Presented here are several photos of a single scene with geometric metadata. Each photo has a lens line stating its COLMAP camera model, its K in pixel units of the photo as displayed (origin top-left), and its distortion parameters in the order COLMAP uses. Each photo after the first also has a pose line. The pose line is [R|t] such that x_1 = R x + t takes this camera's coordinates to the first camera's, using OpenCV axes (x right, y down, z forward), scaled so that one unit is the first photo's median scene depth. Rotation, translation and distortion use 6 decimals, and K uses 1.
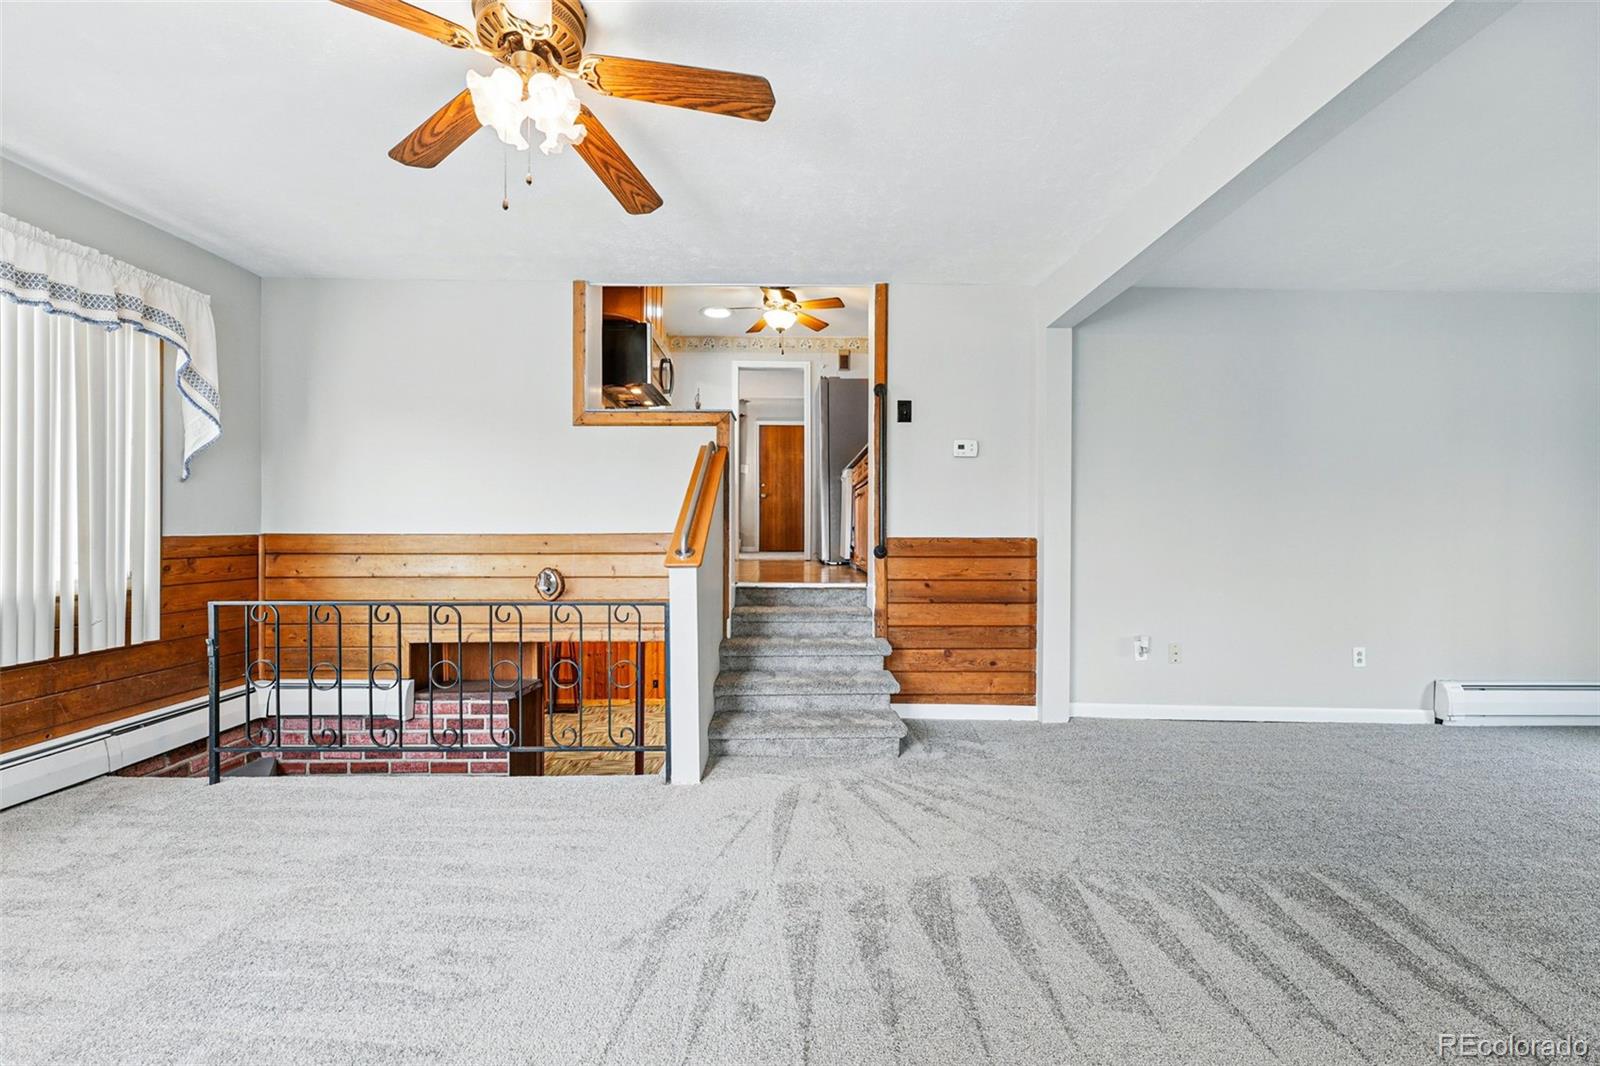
lens RADIAL K [[647.6, 0, 809.7], [0, 647.6, 522.7], [0, 0, 1]] dist [0.002204, 0.000034]
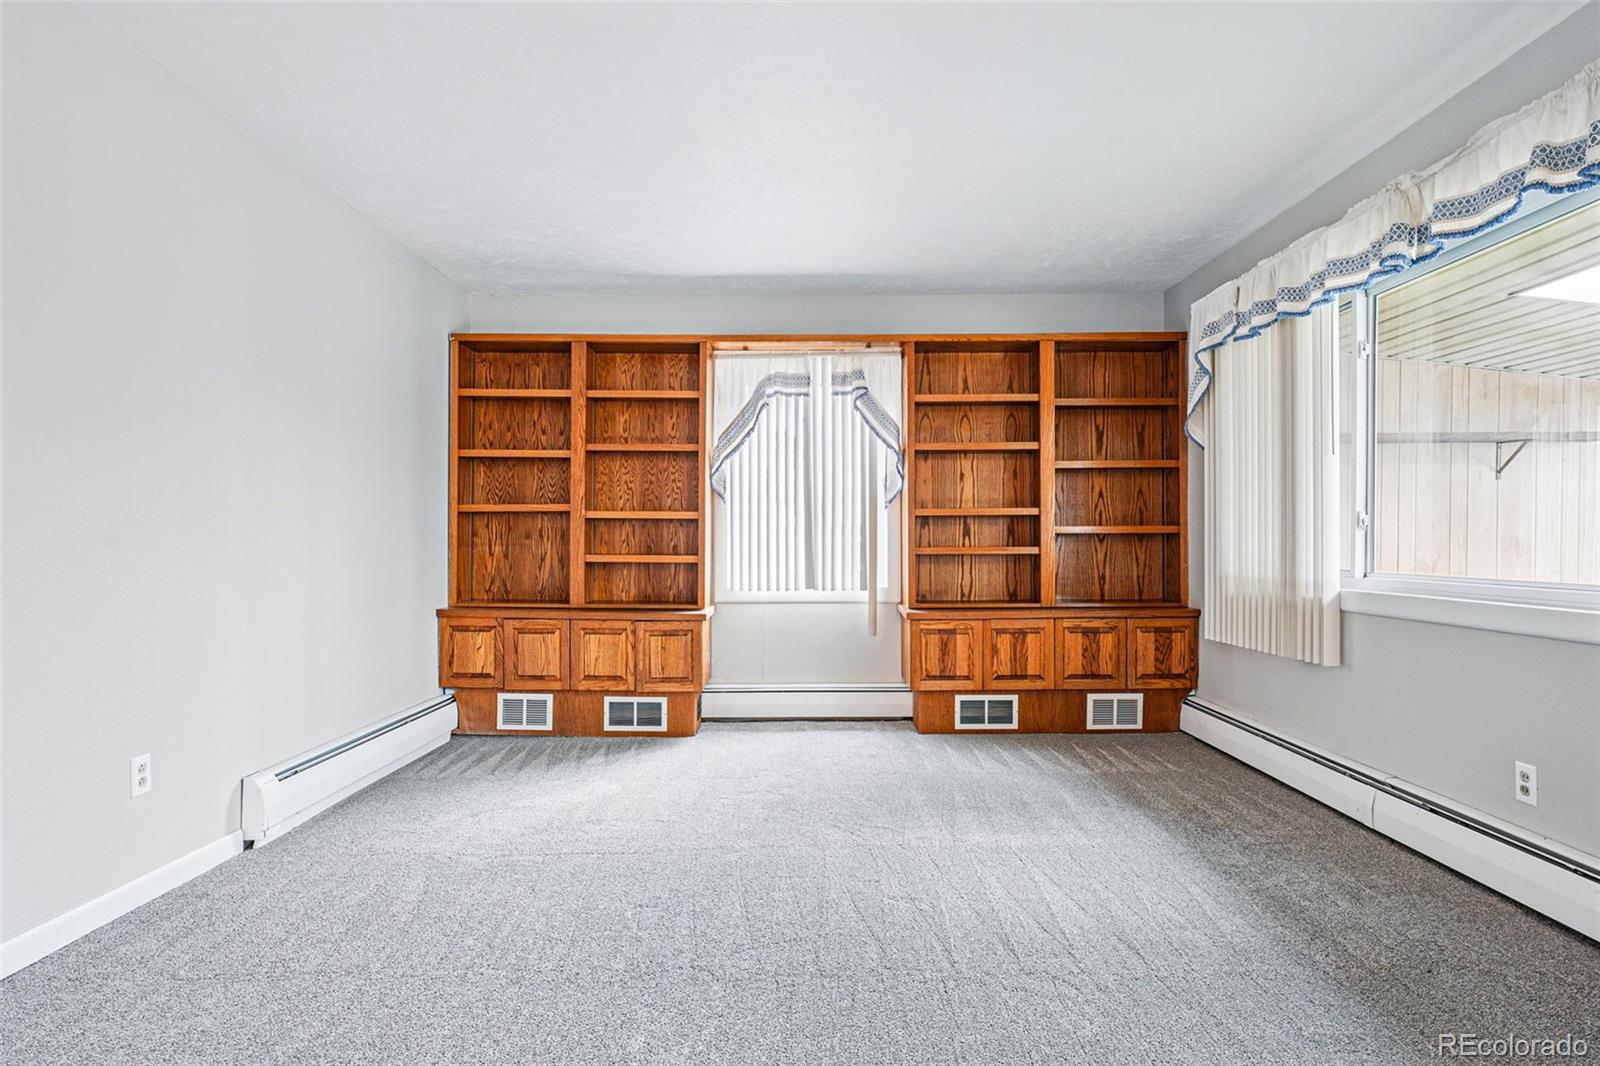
lens RADIAL K [[854.7, 0, 804.3], [0, 854.7, 537.1], [0, 0, 1]] dist [0.001593, 0.003453]
pose [[0.028578, -0.002950, 0.999587, 0.141591], [-0.009575, 0.999949, 0.003225, 0.011933], [-0.999546, -0.009663, 0.028548, 0.331050]]
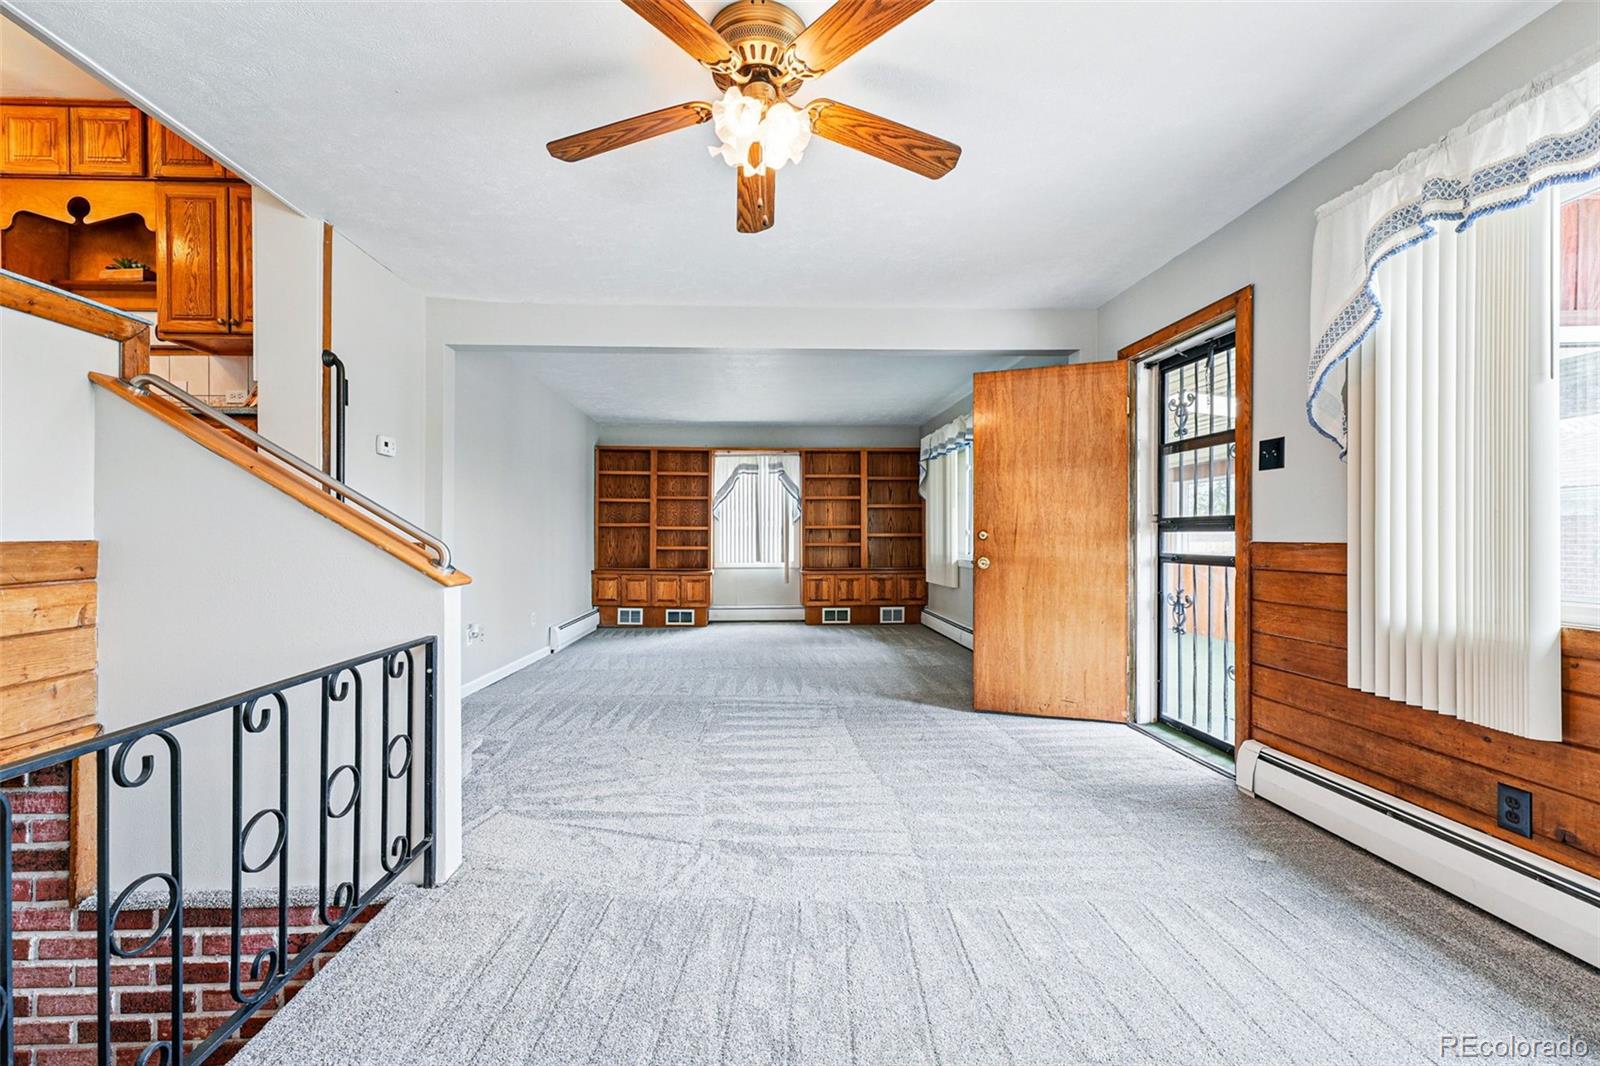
lens RADIAL K [[647.6, 0, 783.4], [0, 647.6, 536.3], [0, 0, 1]] dist [0.002204, 0.000034]
pose [[-0.015822, -0.004348, 0.999865, -0.470045], [-0.011029, 0.999930, 0.004174, 0.003608], [-0.999814, -0.010962, -0.015869, 0.316052]]
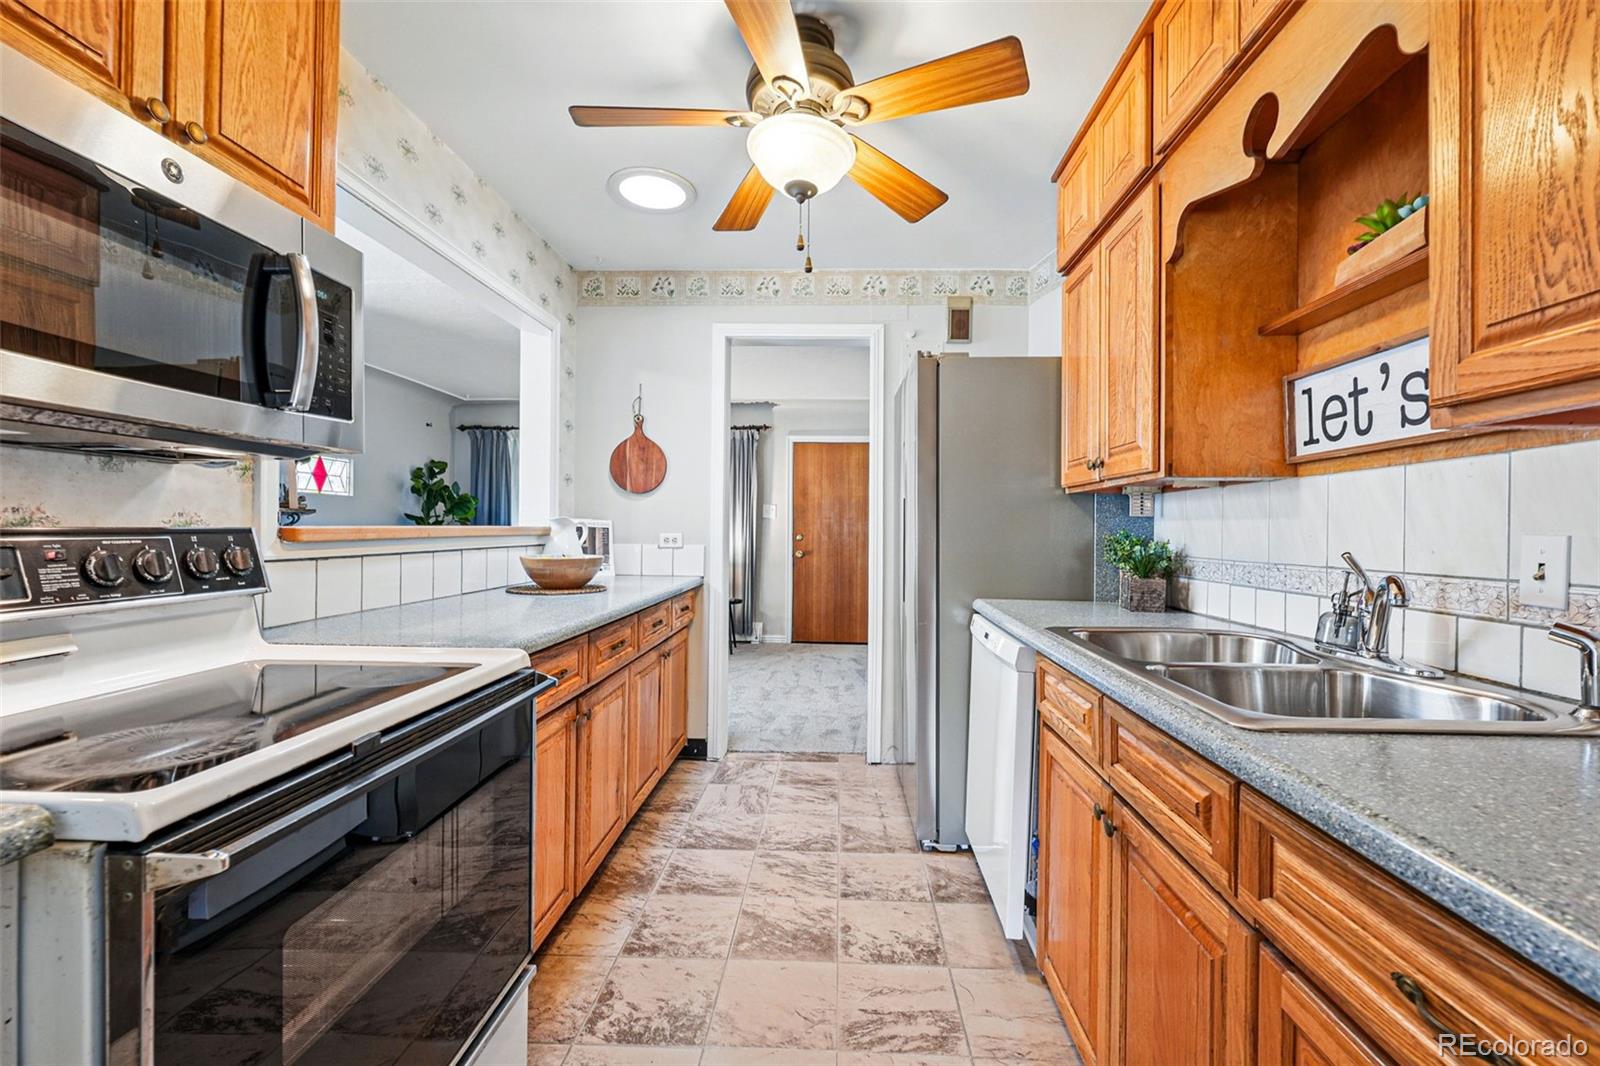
lens RADIAL K [[647.6, 0, 815.5], [0, 647.6, 530.3], [0, 0, 1]] dist [0.002204, 0.000034]
pose [[0.997083, 0.009692, -0.075705, -0.014357], [-0.008673, 0.999868, 0.013772, -0.142399], [0.075828, -0.013075, 0.997035, 0.701280]]
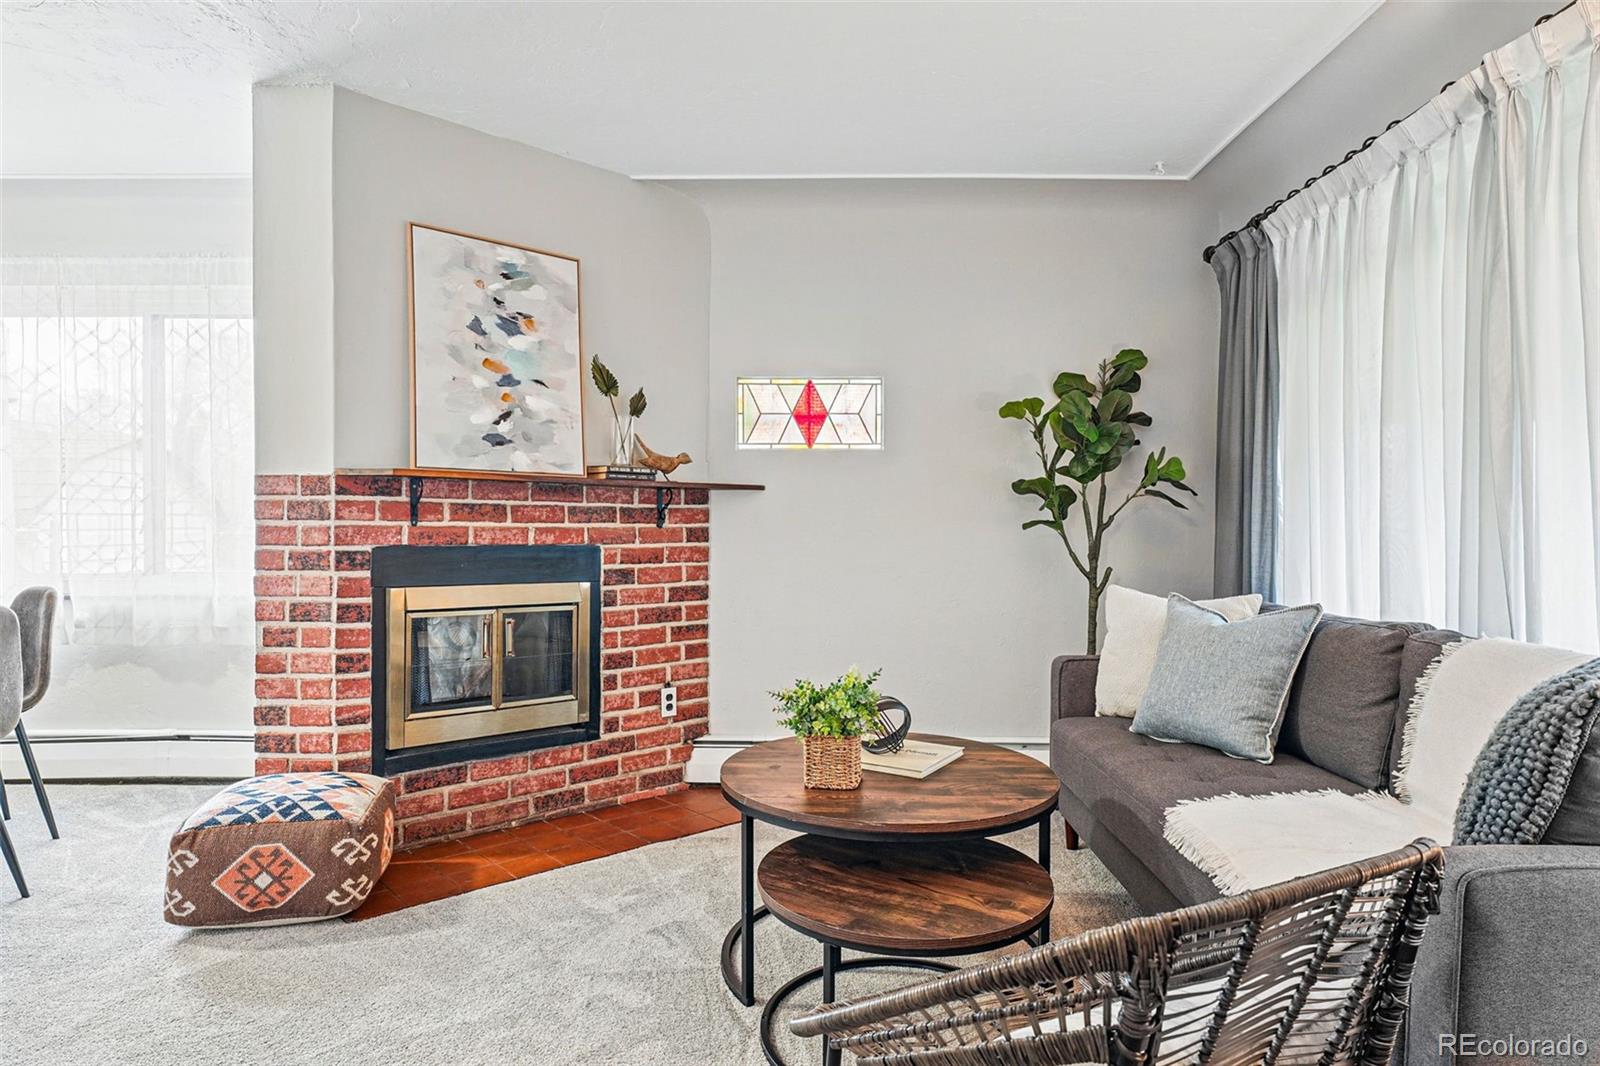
lens RADIAL K [[894.2, 0, 802.9], [0, 894.2, 539.1], [0, 0, 1]] dist [-0.002192, -0.000966]
pose [[-0.030691, 0.004921, -0.999517, -0.111306], [0.011838, 0.999920, 0.004560, -0.109189], [0.999459, -0.011692, -0.030746, 1.630129]]
